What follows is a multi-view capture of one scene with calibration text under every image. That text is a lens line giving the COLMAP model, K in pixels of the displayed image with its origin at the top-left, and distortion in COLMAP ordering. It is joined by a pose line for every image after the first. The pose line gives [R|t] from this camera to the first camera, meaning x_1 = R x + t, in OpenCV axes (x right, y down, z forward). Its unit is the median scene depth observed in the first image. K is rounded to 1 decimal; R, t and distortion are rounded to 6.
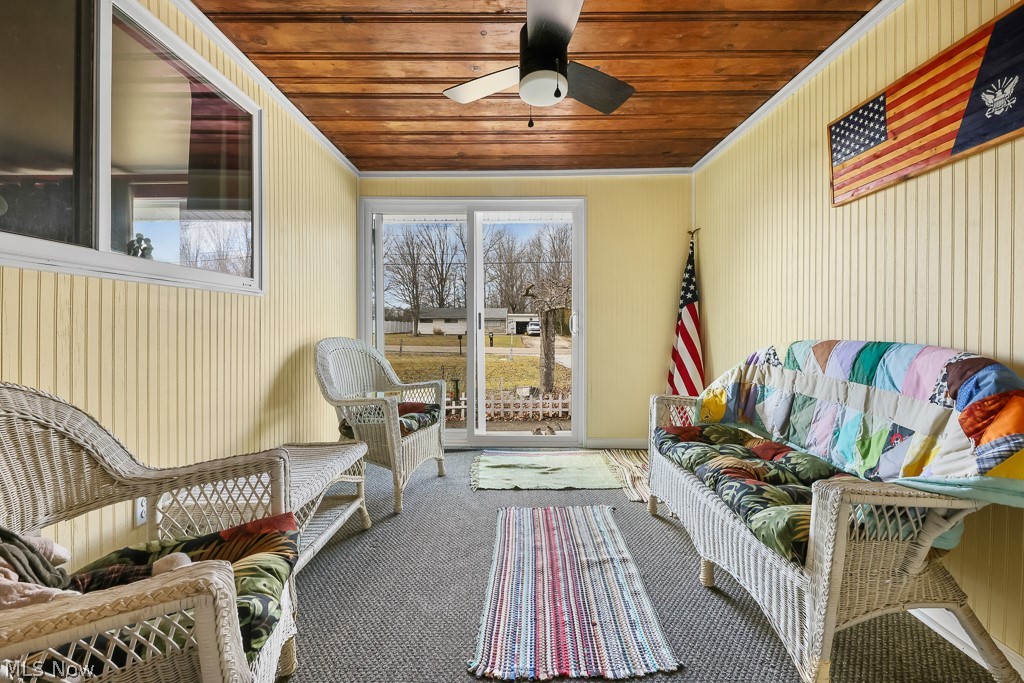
lens RADIAL K [[406.8, 0, 509.8], [0, 406.8, 325.6], [0, 0, 1]] dist [0.000754, -0.000176]
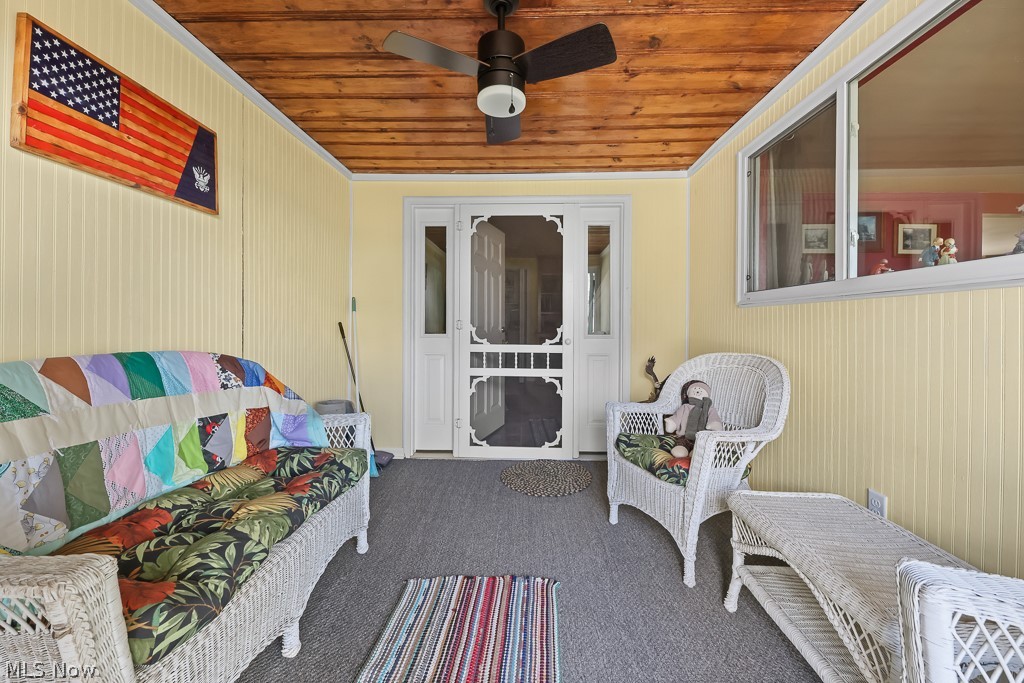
lens RADIAL K [[403.3, 0, 501.6], [0, 403.3, 329.8], [0, 0, 1]] dist [0.001045, -0.003619]
pose [[-0.999161, -0.004845, 0.040678, 0.042060], [-0.004591, 0.999969, 0.006323, -0.023837], [-0.040708, 0.006131, -0.999152, 2.170392]]
